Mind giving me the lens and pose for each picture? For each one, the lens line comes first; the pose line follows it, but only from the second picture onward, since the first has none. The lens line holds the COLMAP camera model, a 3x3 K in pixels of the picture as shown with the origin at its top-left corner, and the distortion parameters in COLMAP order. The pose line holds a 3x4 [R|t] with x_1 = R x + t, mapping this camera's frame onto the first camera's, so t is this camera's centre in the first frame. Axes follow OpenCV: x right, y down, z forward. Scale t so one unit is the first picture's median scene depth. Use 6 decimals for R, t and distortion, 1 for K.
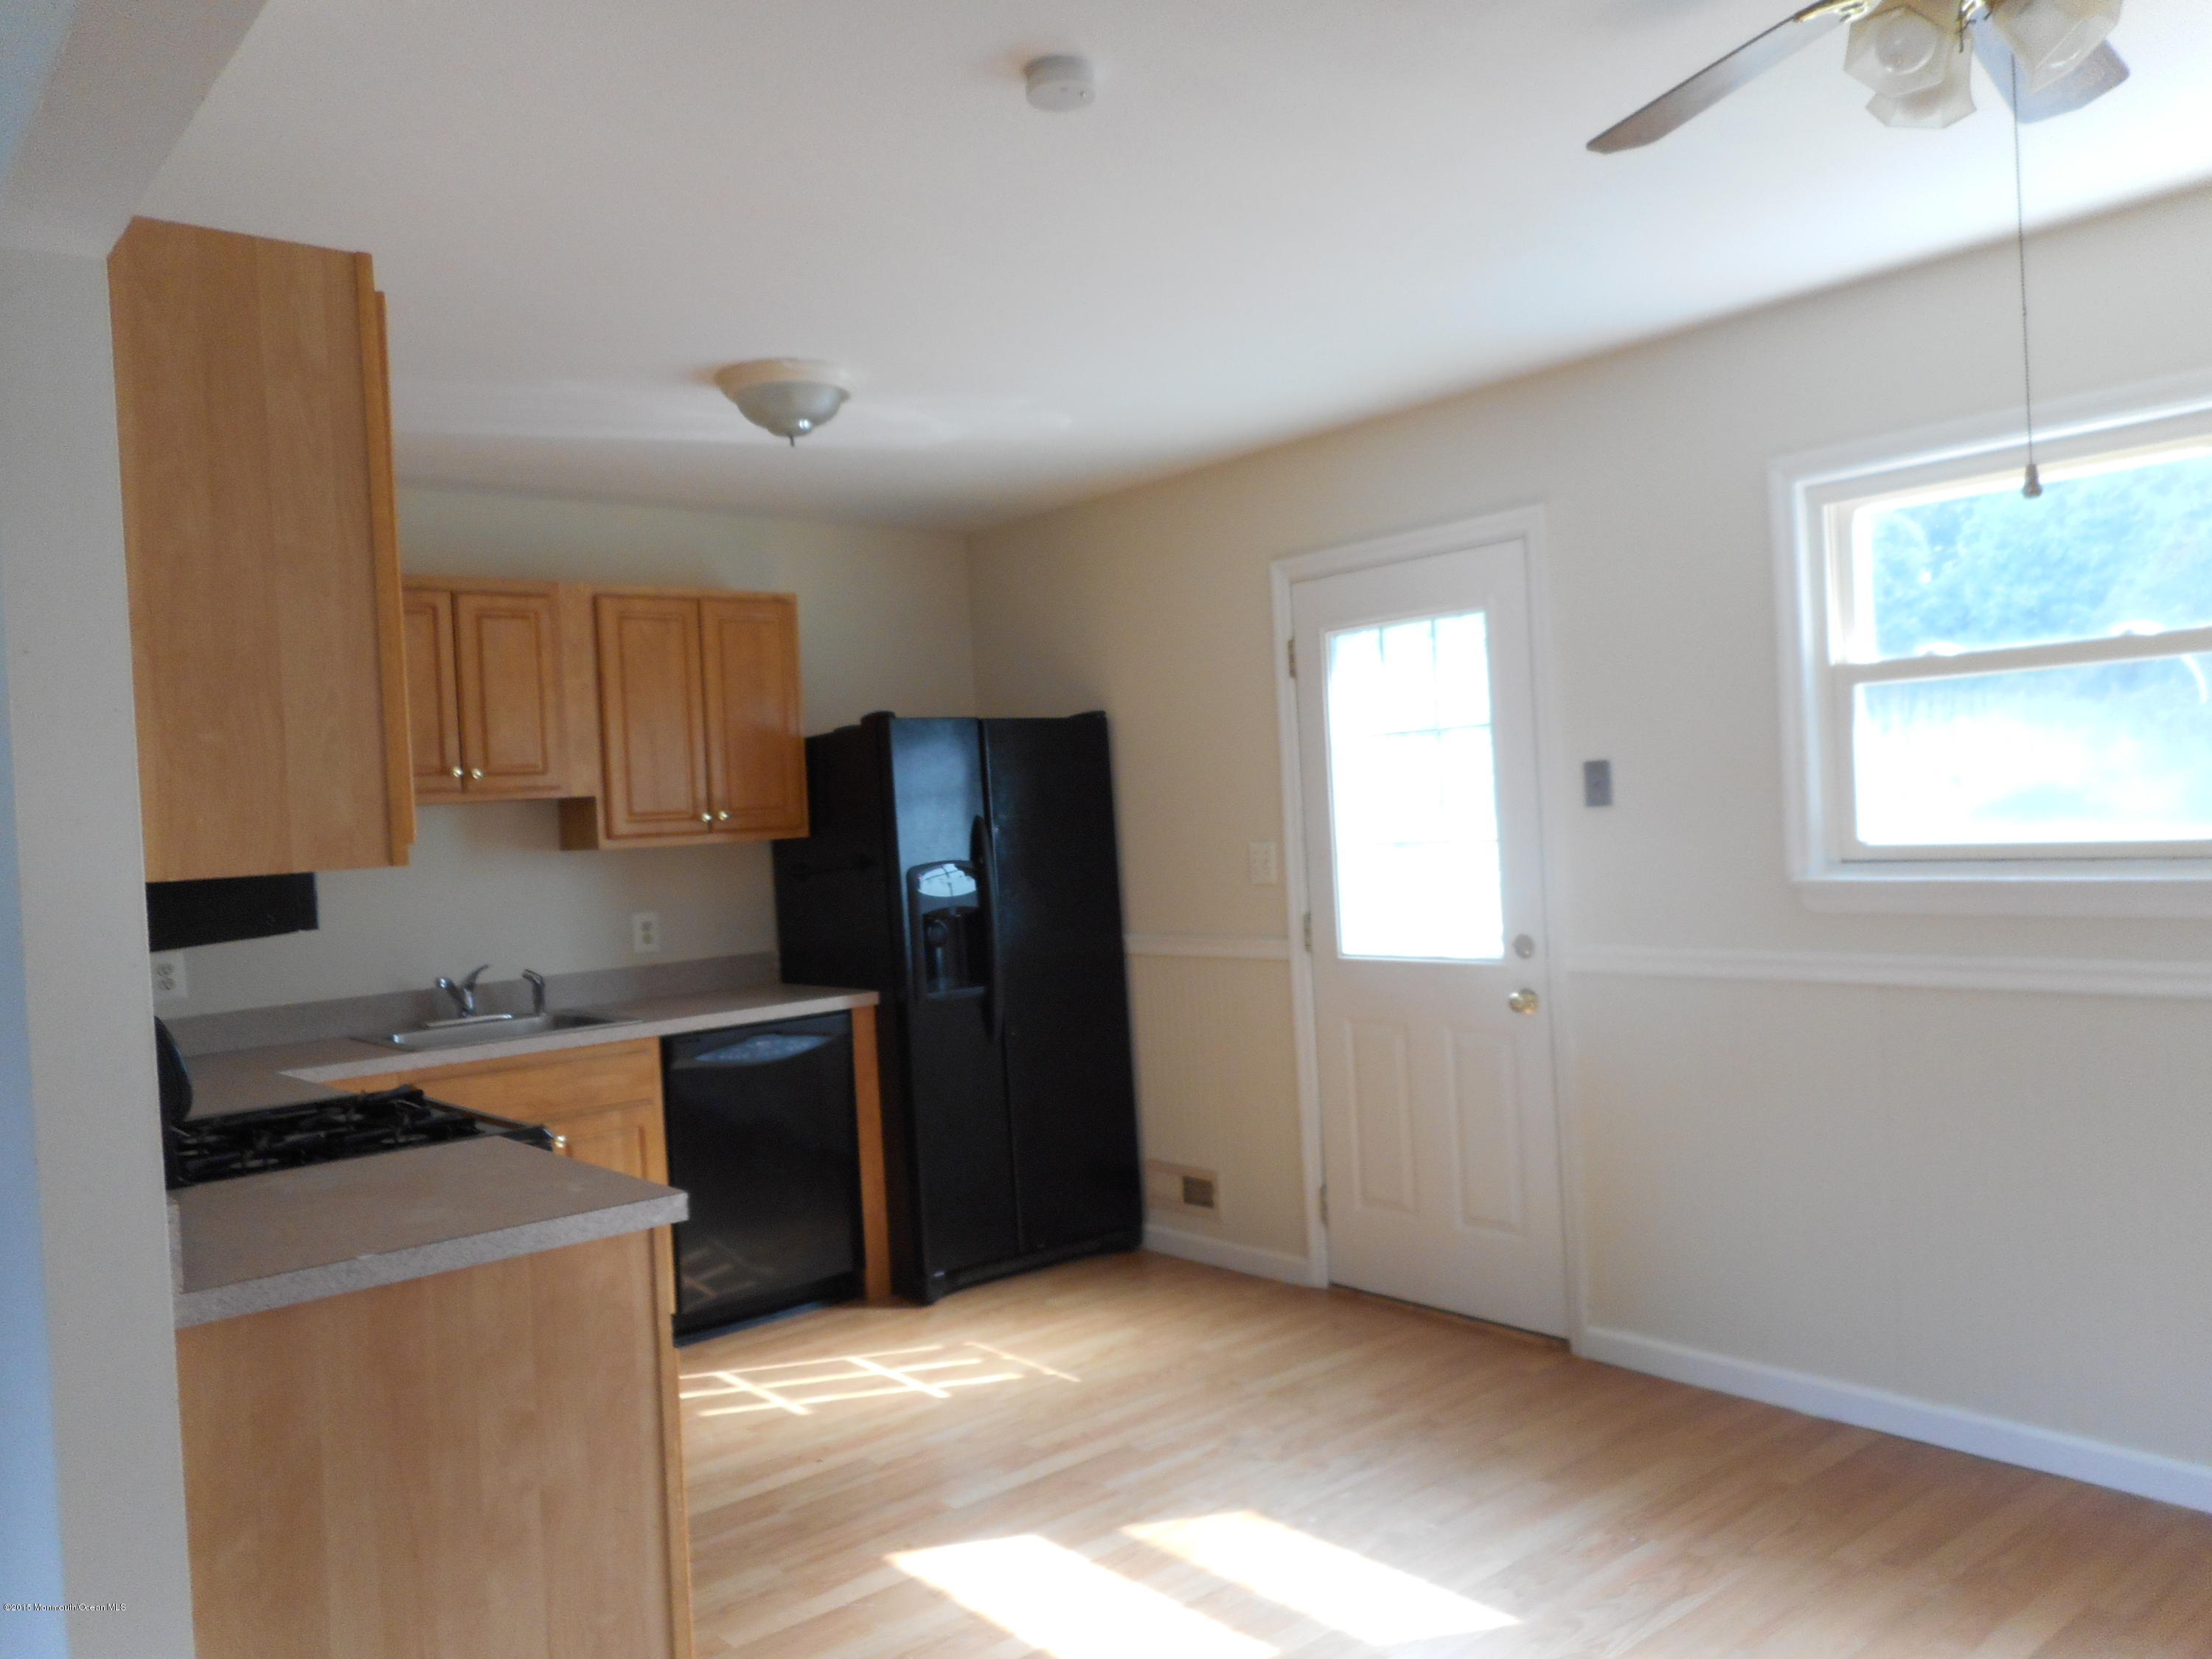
lens RADIAL K [[1711.2, 0, 1105.7], [0, 1711.2, 831.2], [0, 0, 1]] dist [0.025008, 0.002623]
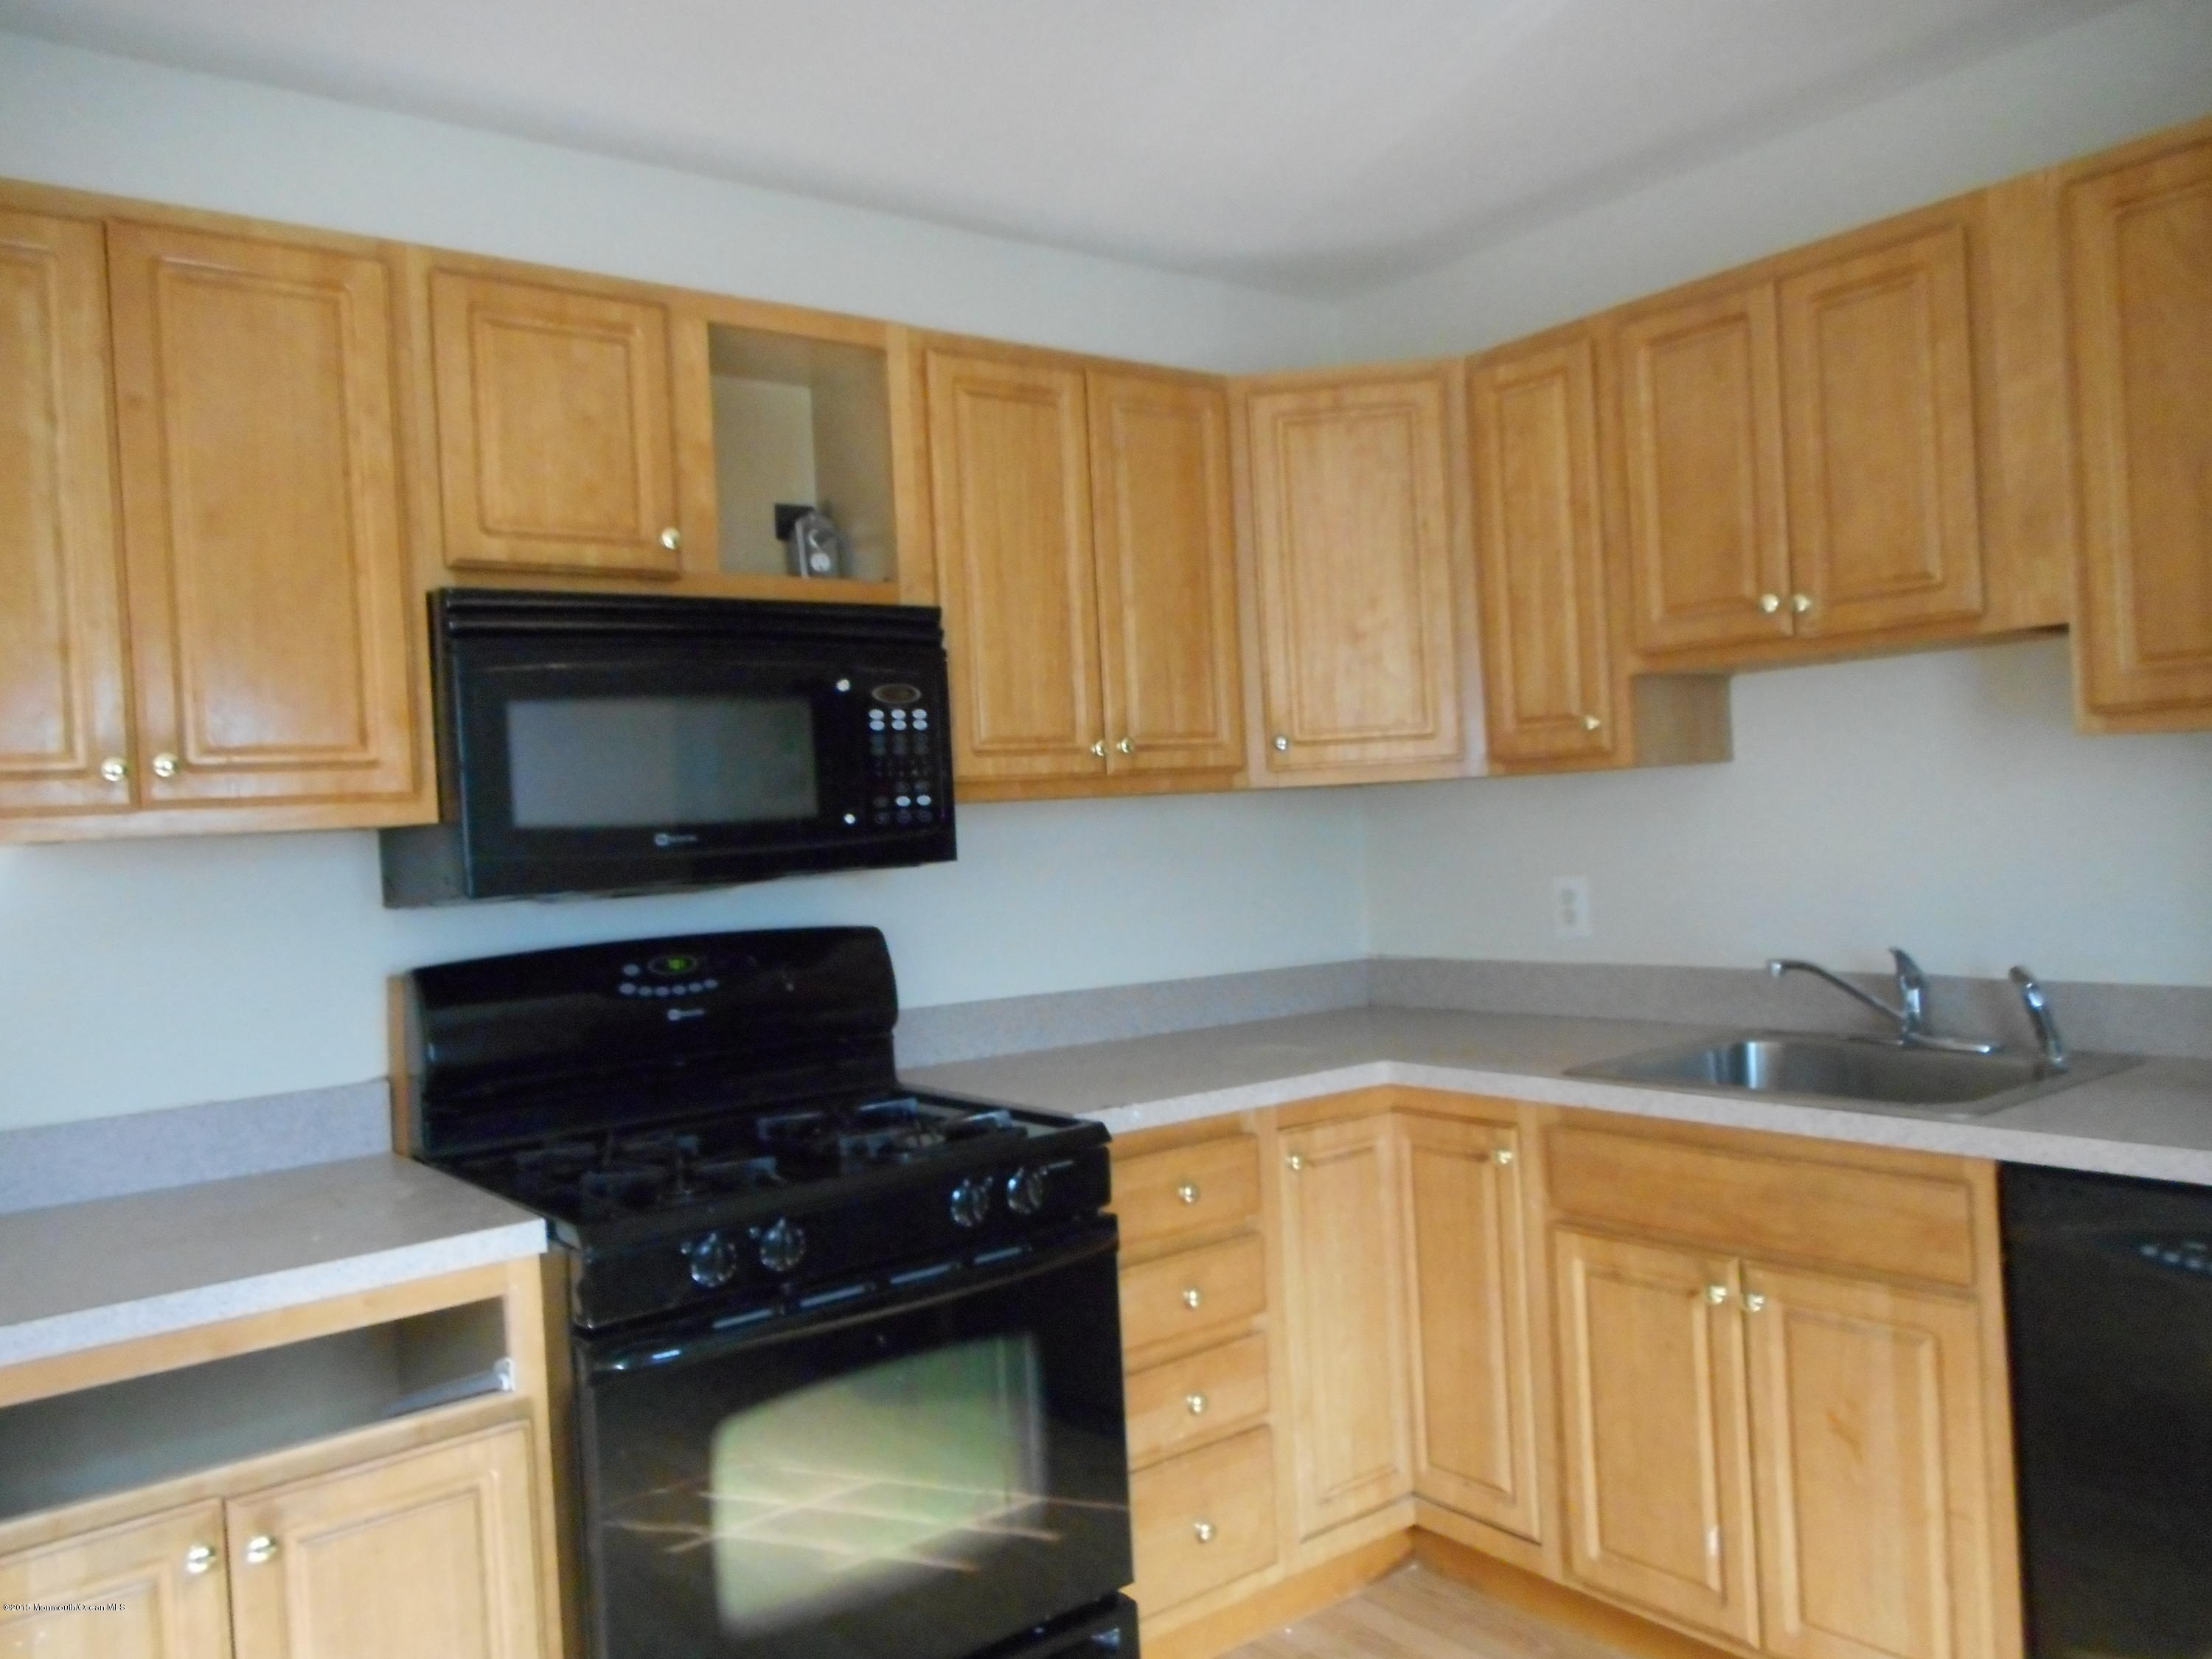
lens RADIAL K [[1711.2, 0, 1107.6], [0, 1711.2, 826.3], [0, 0, 1]] dist [0.025008, 0.002623]
pose [[-0.020542, 0.071686, -0.997216, 0.195070], [0.051207, 0.996192, 0.070558, -0.012428], [0.998477, -0.049615, -0.024135, 0.787968]]
